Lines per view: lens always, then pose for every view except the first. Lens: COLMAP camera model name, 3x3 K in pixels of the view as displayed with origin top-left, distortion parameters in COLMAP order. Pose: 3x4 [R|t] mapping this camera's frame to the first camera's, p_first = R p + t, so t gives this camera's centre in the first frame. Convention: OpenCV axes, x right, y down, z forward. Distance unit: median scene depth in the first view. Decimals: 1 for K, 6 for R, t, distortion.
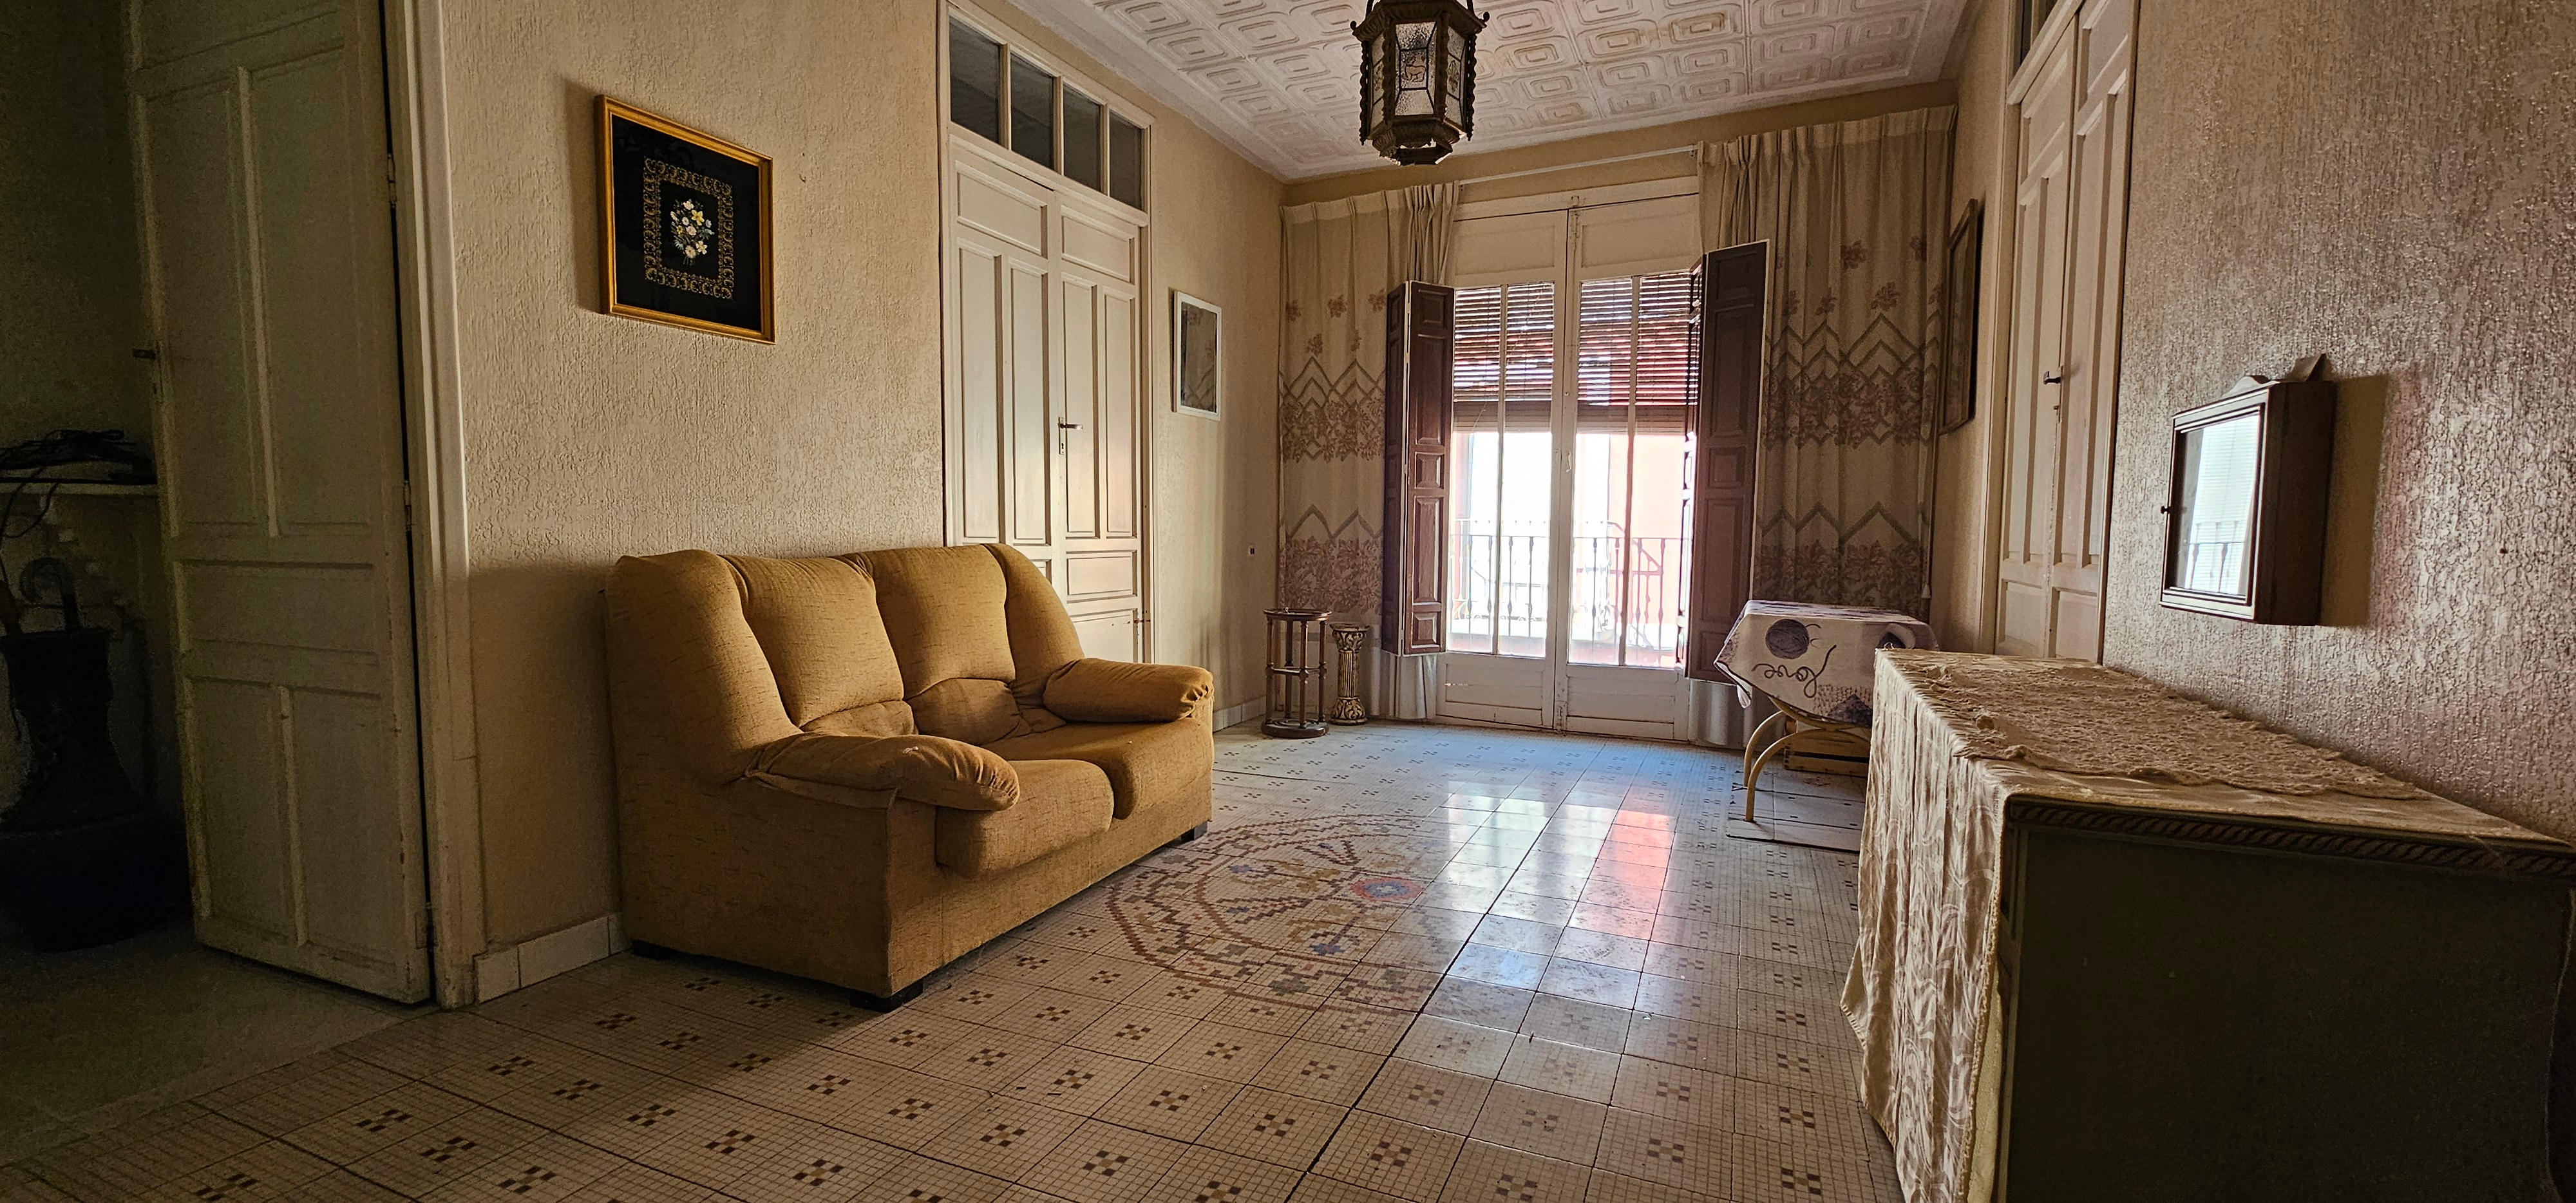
lens RADIAL K [[1049.3, 0, 1281.3], [0, 1049.3, 602.7], [0, 0, 1]] dist [-0.003338, 0.000897]
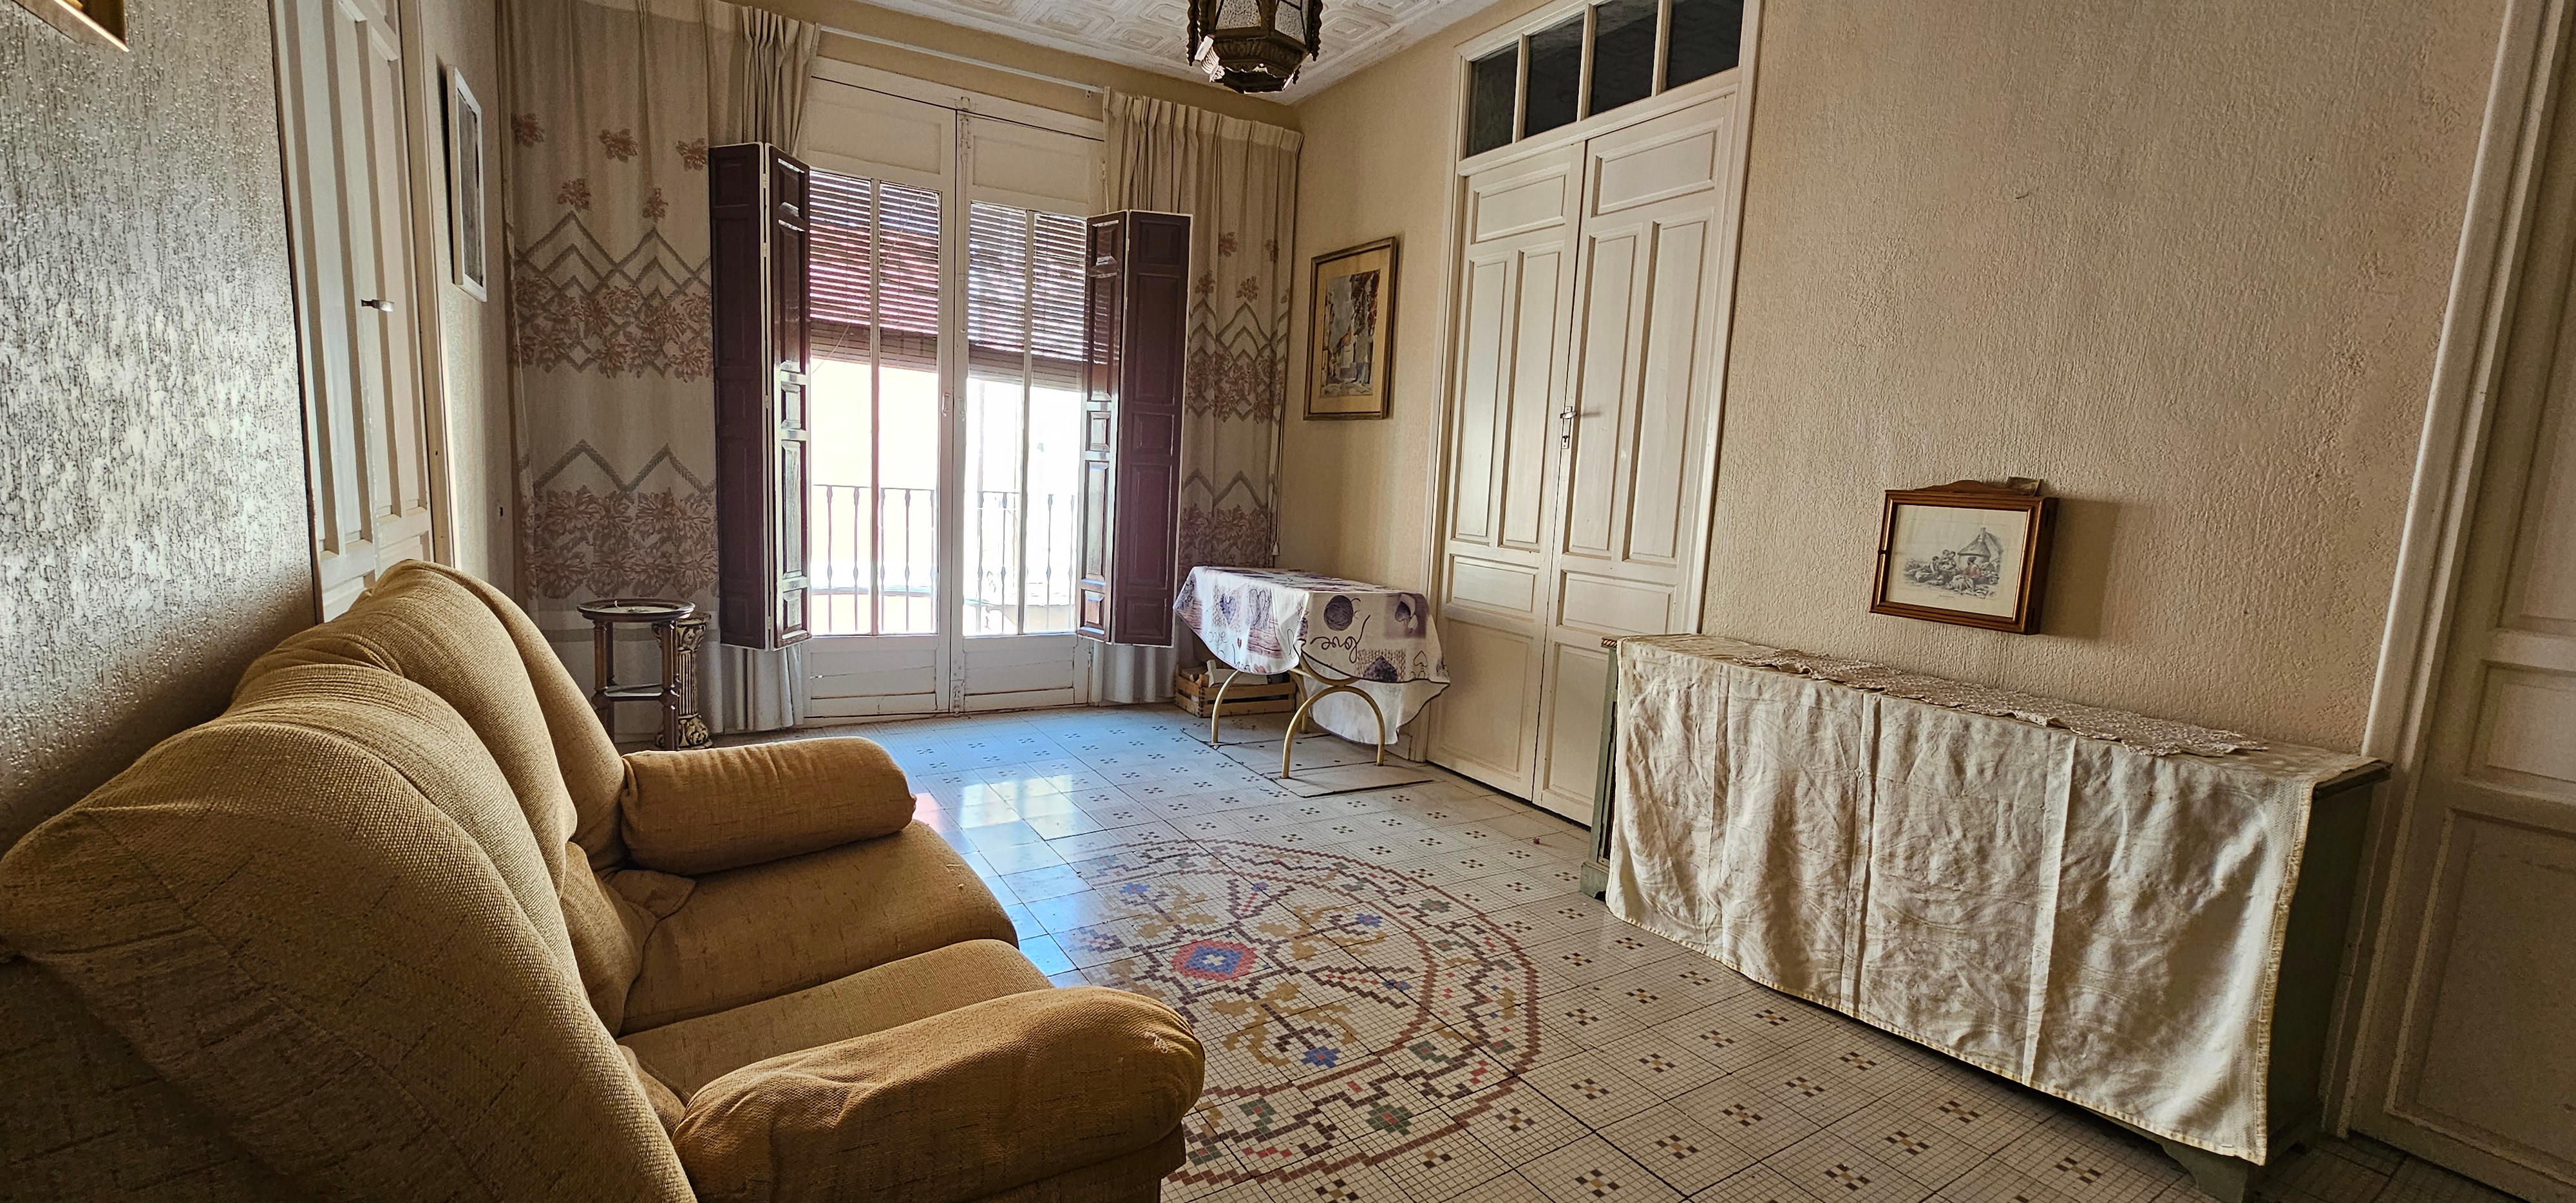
lens RADIAL K [[1049.3, 0, 1283.3], [0, 1049.3, 607.3], [0, 0, 1]] dist [-0.003338, 0.000897]
pose [[0.562219, -0.086612, 0.822440, -0.314708], [0.008761, 0.995068, 0.098803, -0.055112], [-0.826942, -0.048343, 0.560205, 0.284278]]
